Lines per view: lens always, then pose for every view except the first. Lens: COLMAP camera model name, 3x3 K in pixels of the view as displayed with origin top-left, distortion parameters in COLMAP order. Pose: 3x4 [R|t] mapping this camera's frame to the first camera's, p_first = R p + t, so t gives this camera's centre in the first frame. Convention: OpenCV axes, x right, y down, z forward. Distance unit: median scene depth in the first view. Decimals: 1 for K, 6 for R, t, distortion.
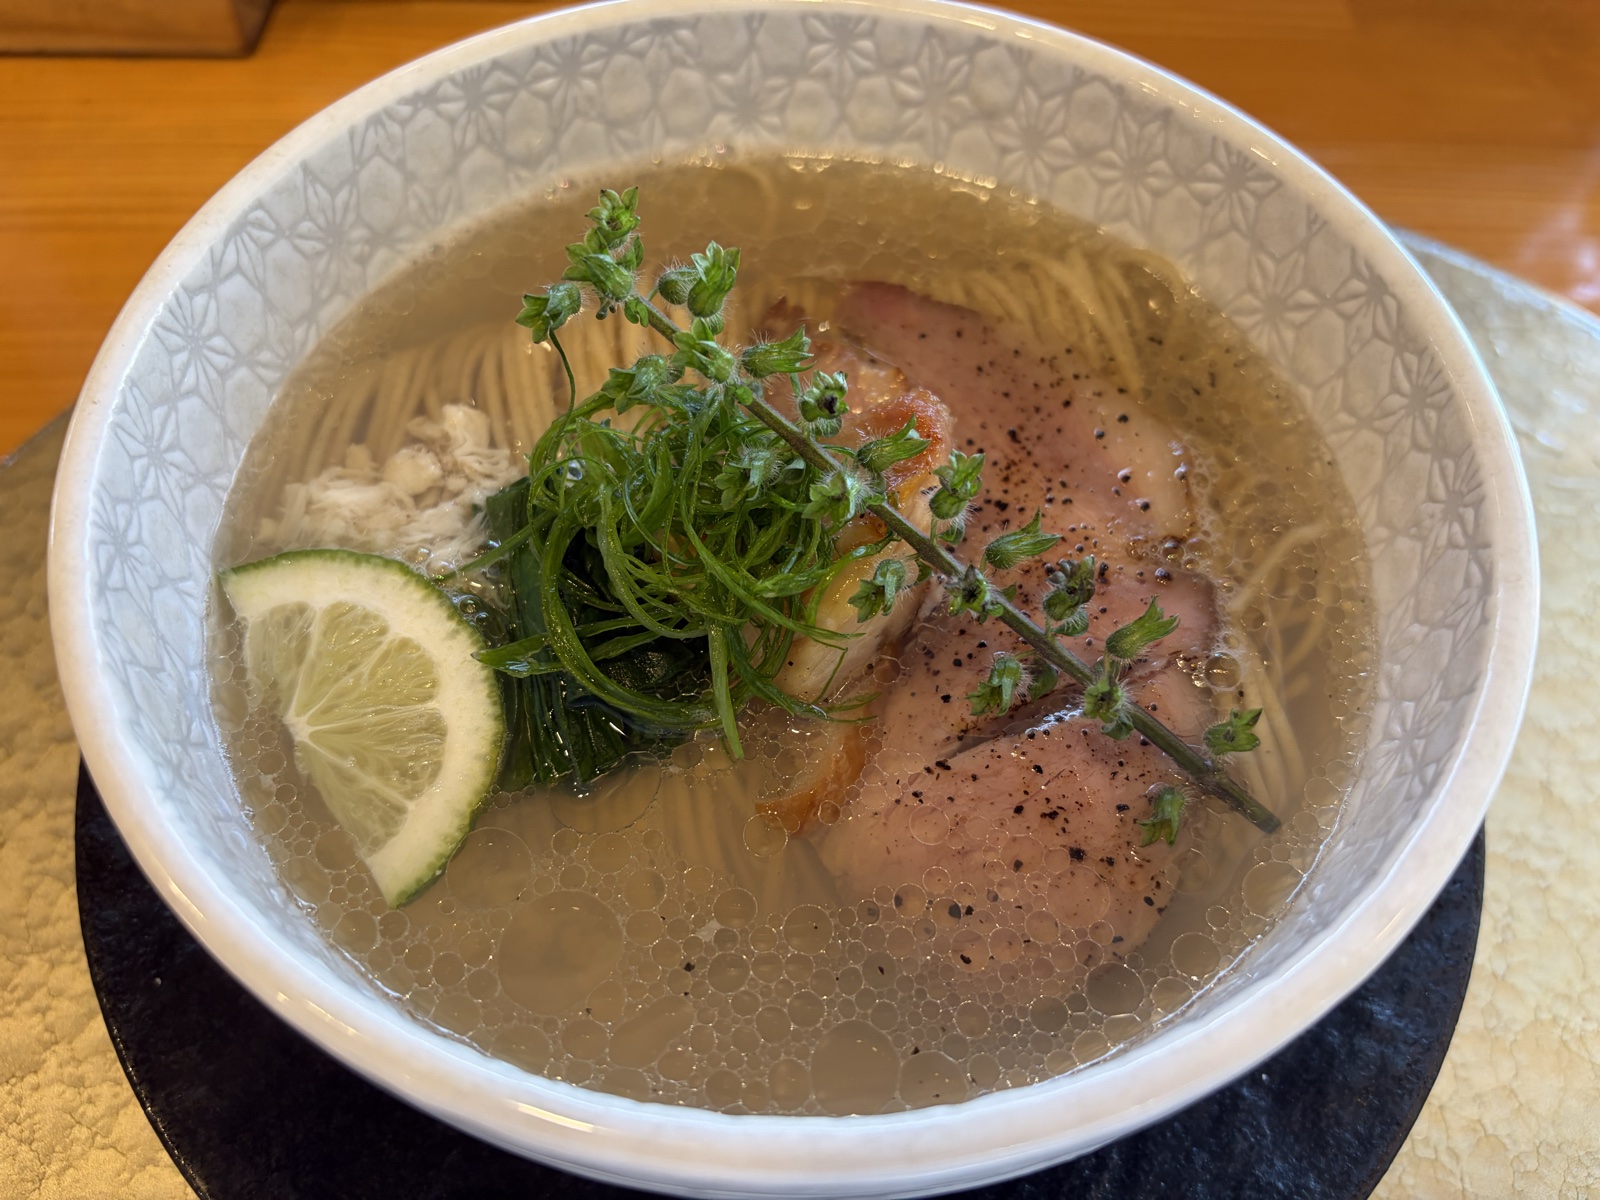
lens RADIAL K [[1240.2, 0, 800.0], [0, 1240.2, 600.0], [0, 0, 1]] dist [-0.065519, 0.096074]
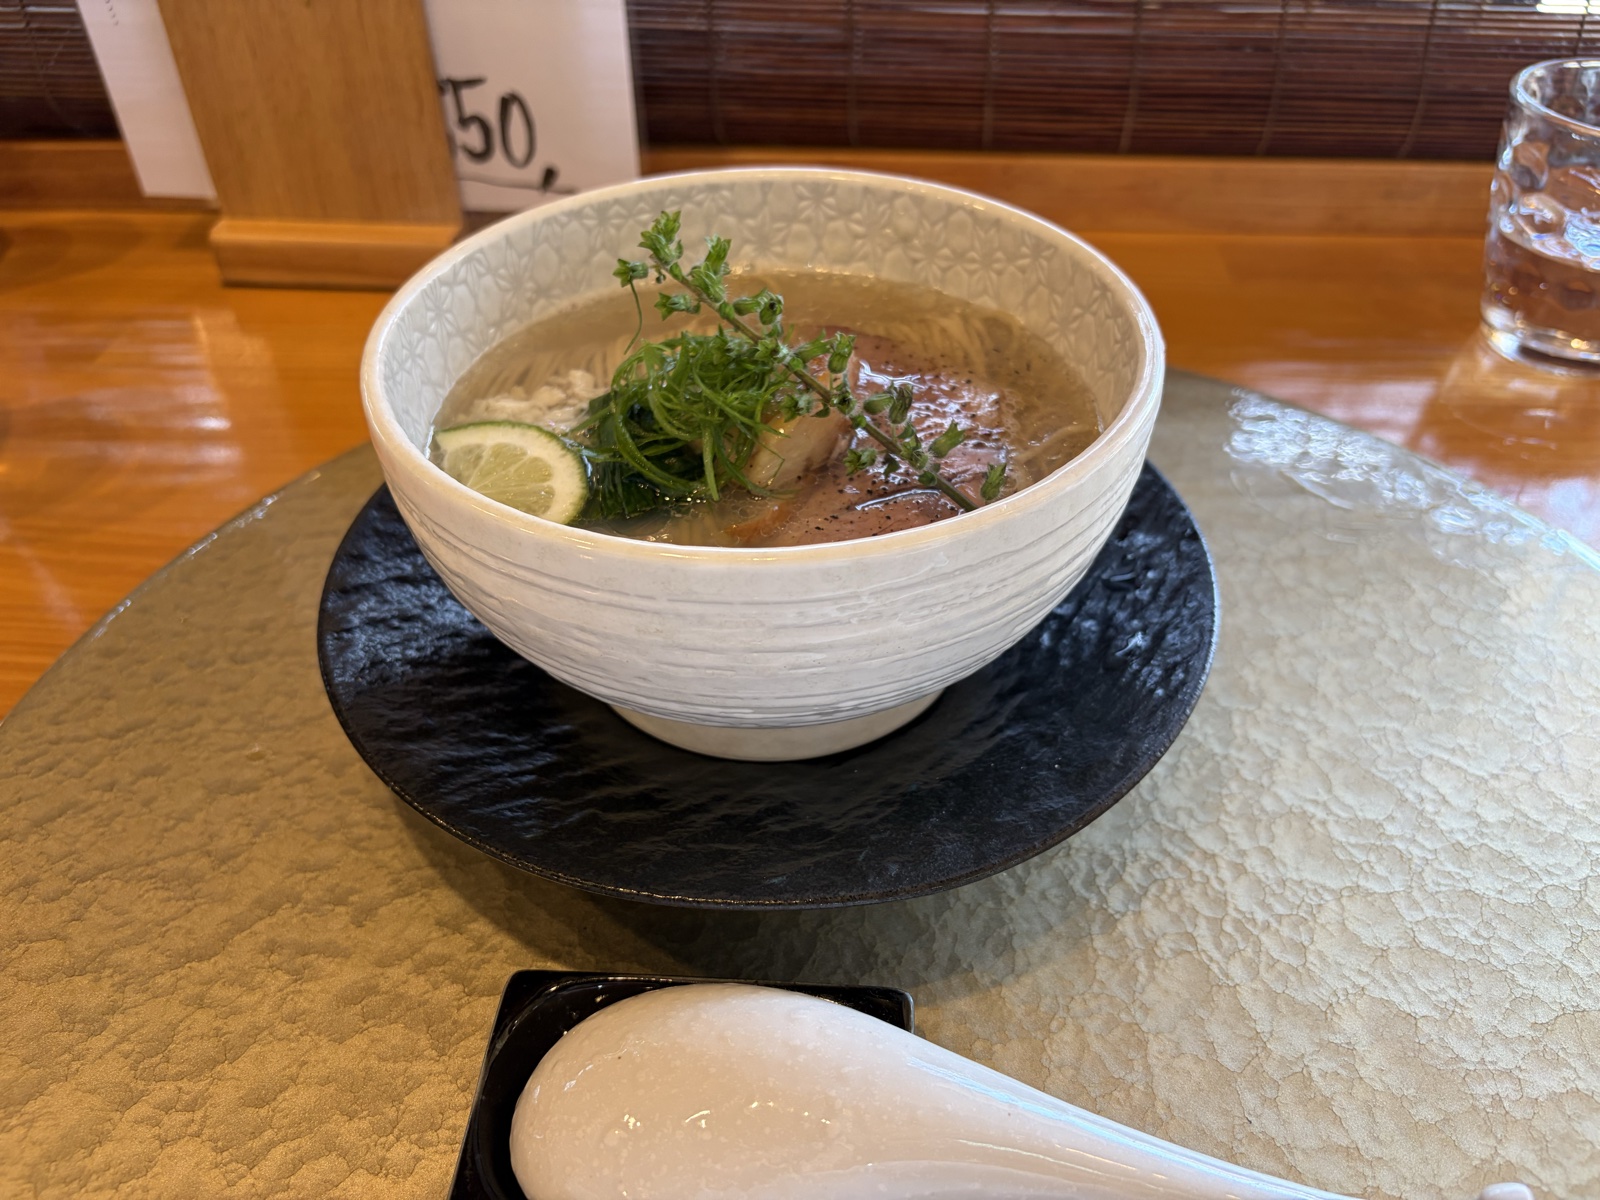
lens RADIAL K [[1198.1, 0, 800.0], [0, 1198.1, 600.0], [0, 0, 1]] dist [0.048367, -0.078879]
pose [[0.996258, 0.021896, -0.083613, 0.170931], [-0.045202, 0.956534, -0.288097, 0.592454], [0.073670, 0.290798, 0.953944, -0.462633]]
